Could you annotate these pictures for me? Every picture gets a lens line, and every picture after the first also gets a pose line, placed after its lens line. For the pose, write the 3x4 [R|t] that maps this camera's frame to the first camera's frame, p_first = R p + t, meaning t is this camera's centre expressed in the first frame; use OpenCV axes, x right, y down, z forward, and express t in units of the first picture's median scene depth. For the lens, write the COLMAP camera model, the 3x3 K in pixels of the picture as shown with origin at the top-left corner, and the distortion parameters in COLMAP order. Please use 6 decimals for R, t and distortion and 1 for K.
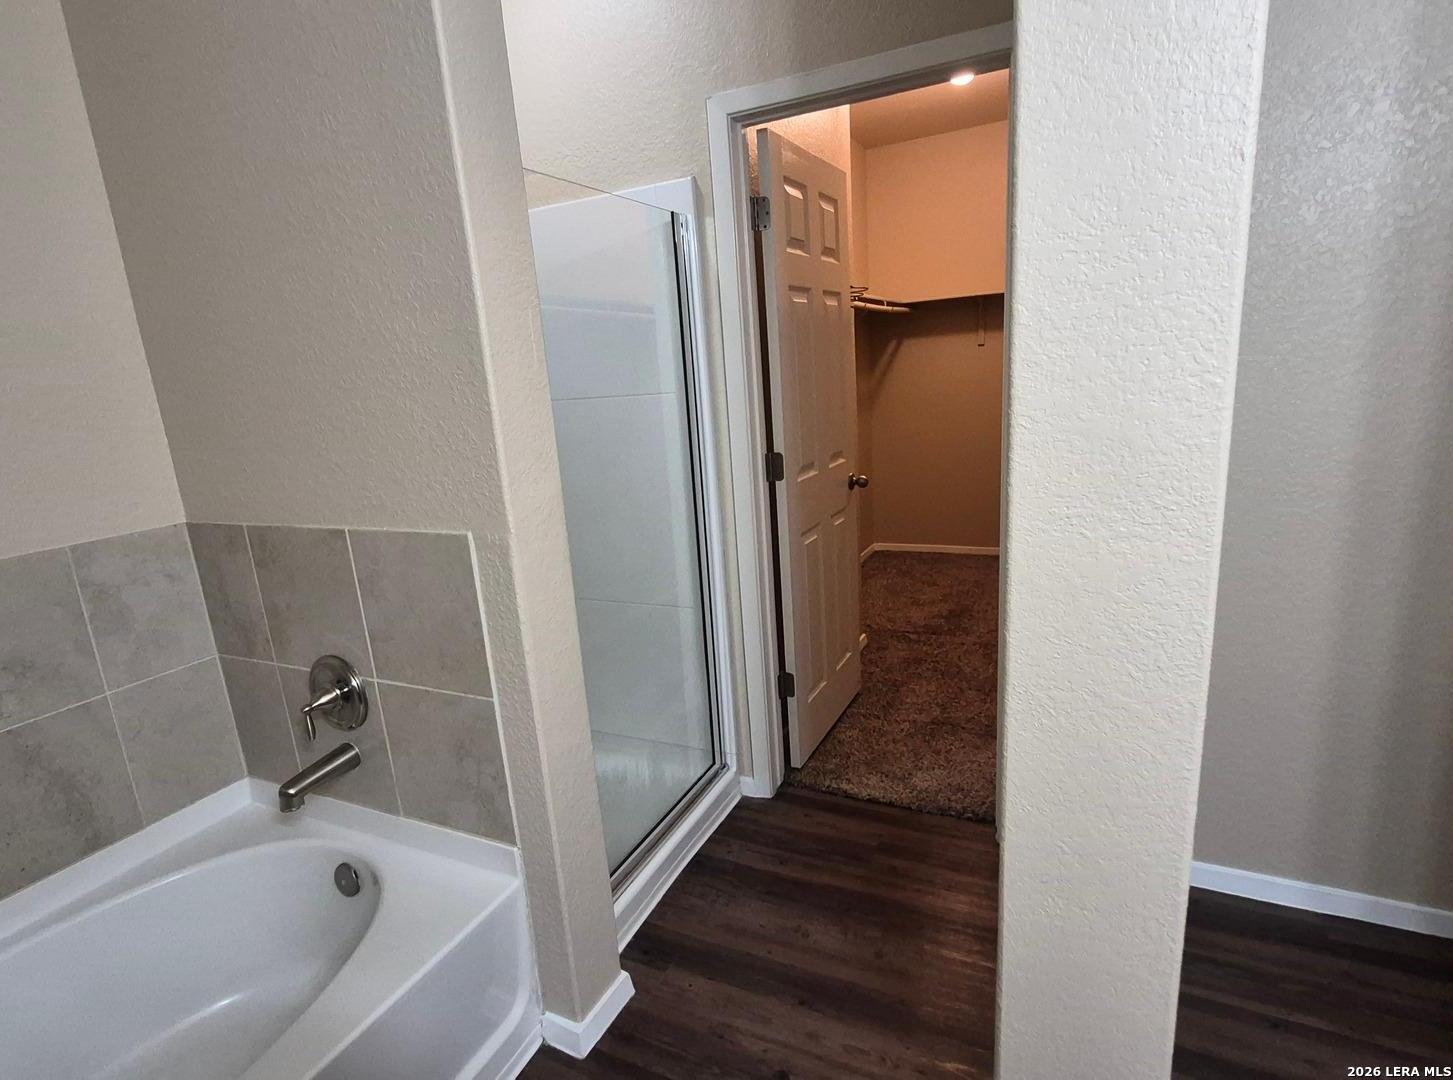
lens RADIAL K [[758.2, 0, 725.7], [0, 758.2, 547.4], [0, 0, 1]] dist [0.006738, 0.000153]
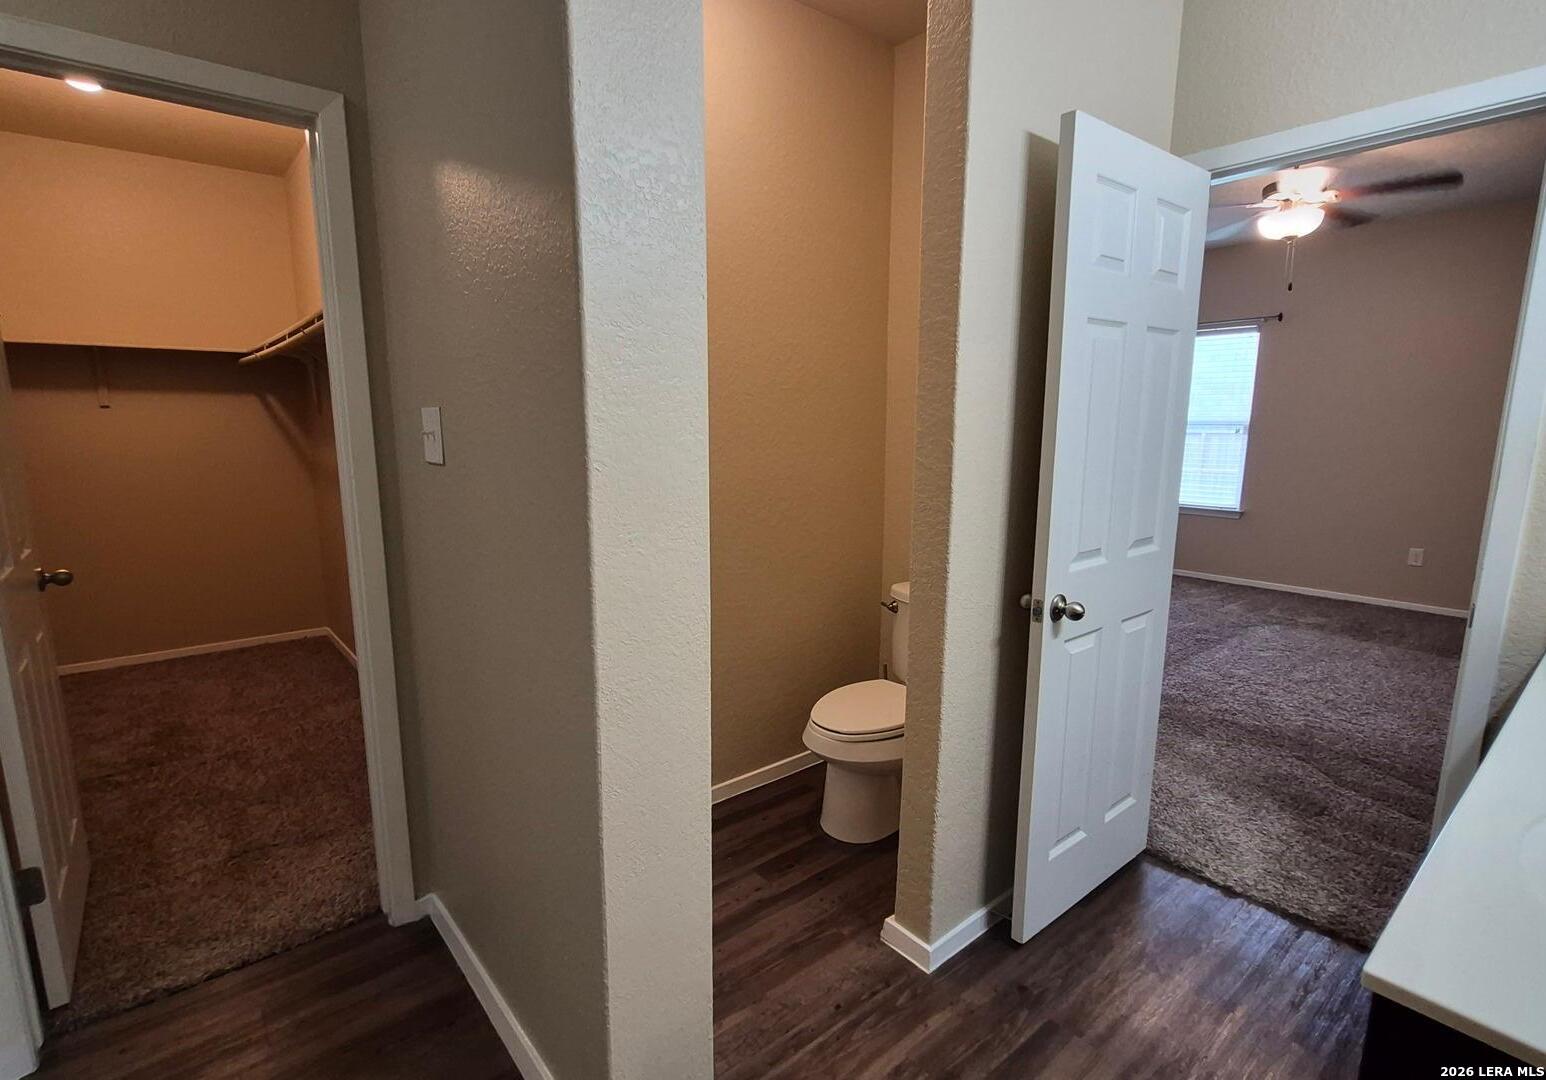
lens RADIAL K [[756.6, 0, 773.7], [0, 756.6, 543.8], [0, 0, 1]] dist [0.002421, 0.000176]
pose [[0.413163, -0.082169, 0.906943, -0.602027], [0.180867, 0.983485, 0.006709, -0.000381], [-0.892515, 0.161264, 0.421201, 0.257001]]
